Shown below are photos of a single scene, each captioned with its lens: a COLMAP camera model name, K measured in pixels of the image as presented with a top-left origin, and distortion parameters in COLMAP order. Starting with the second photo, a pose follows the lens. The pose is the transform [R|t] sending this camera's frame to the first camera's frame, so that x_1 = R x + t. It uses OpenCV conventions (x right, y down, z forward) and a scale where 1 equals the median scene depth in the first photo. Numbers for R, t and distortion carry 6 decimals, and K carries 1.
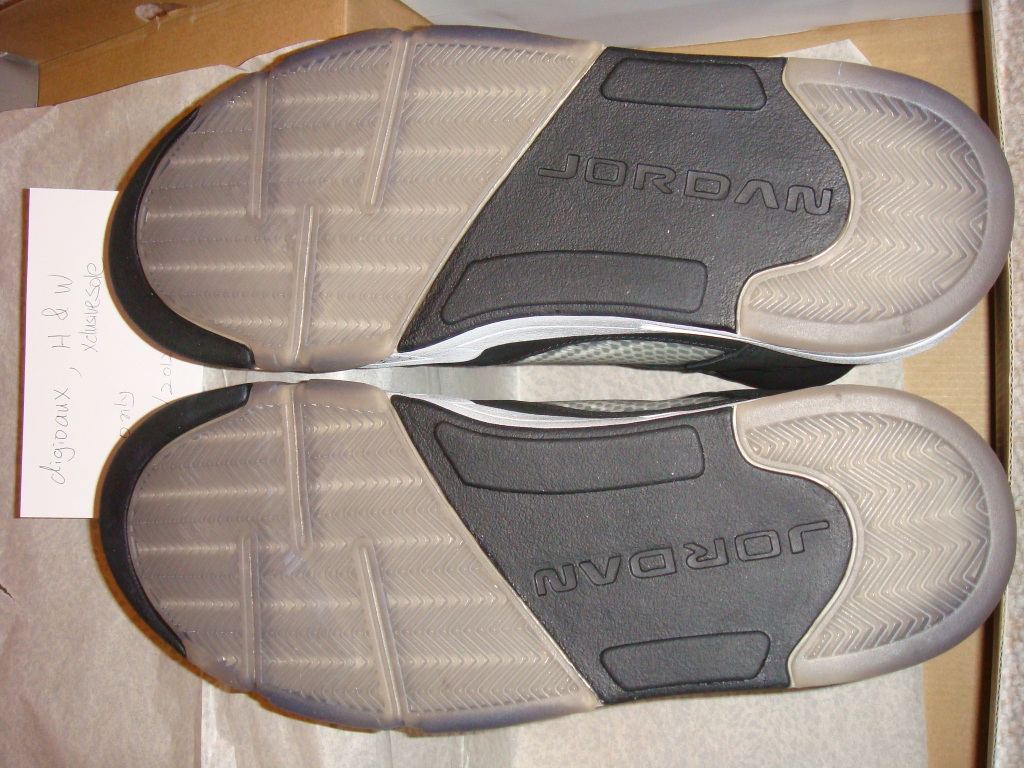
lens RADIAL K [[1109.6, 0, 495.2], [0, 1109.6, 381.5], [0, 0, 1]] dist [-0.174989, 0.129519]
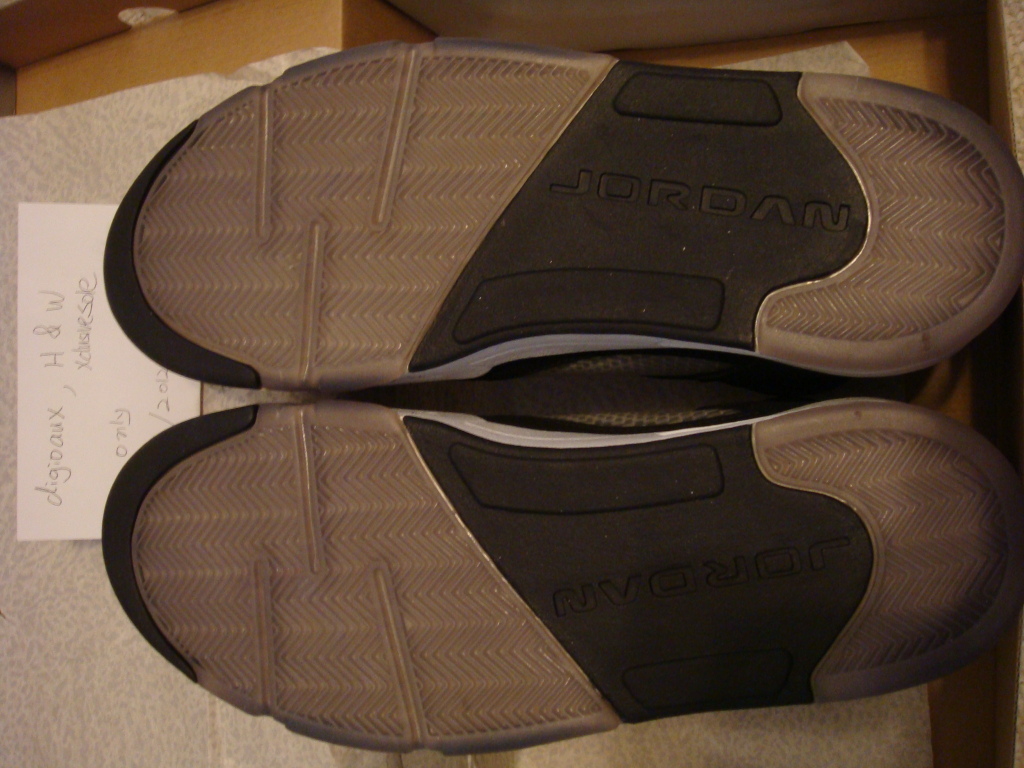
lens RADIAL K [[1109.6, 0, 495.2], [0, 1109.6, 381.5], [0, 0, 1]] dist [-0.174989, 0.129519]
pose [[0.999251, -0.017996, 0.034253, -0.045249], [0.017316, 0.999649, 0.020028, -0.036779], [-0.034601, -0.019420, 0.999212, 0.013181]]
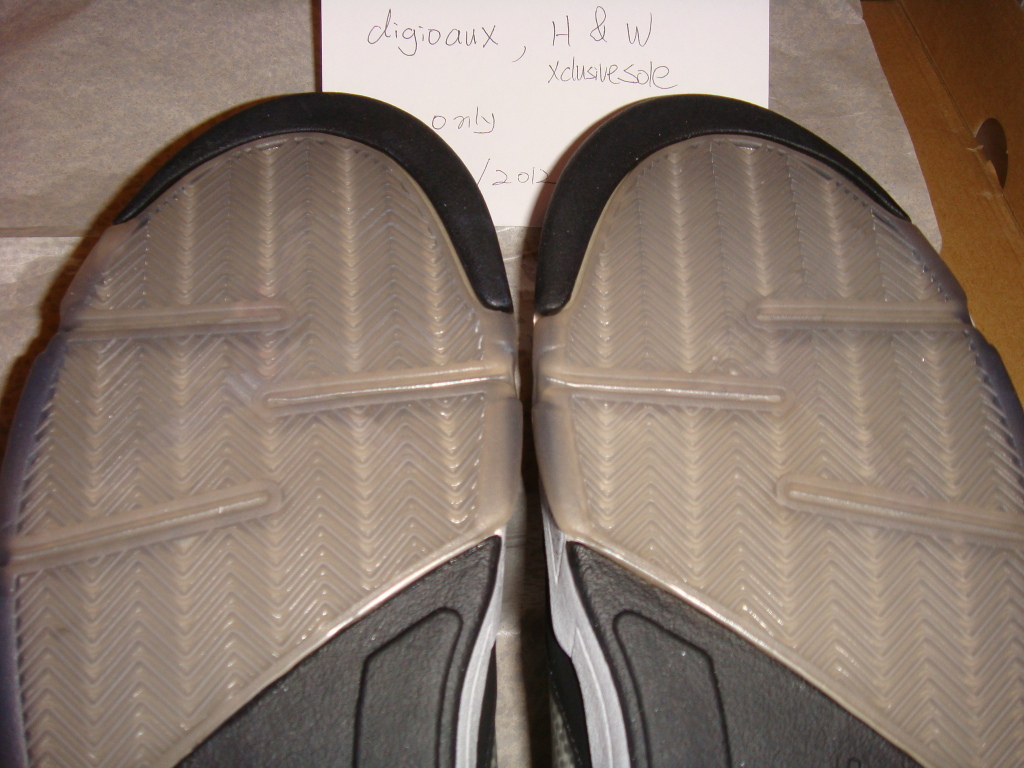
lens RADIAL K [[1109.6, 0, 495.2], [0, 1109.6, 381.5], [0, 0, 1]] dist [-0.174989, 0.129519]
pose [[0.024495, 0.996341, -0.081882, -0.129919], [-0.999584, 0.025655, 0.013142, 0.004840], [0.015195, 0.081526, 0.996555, 0.343219]]
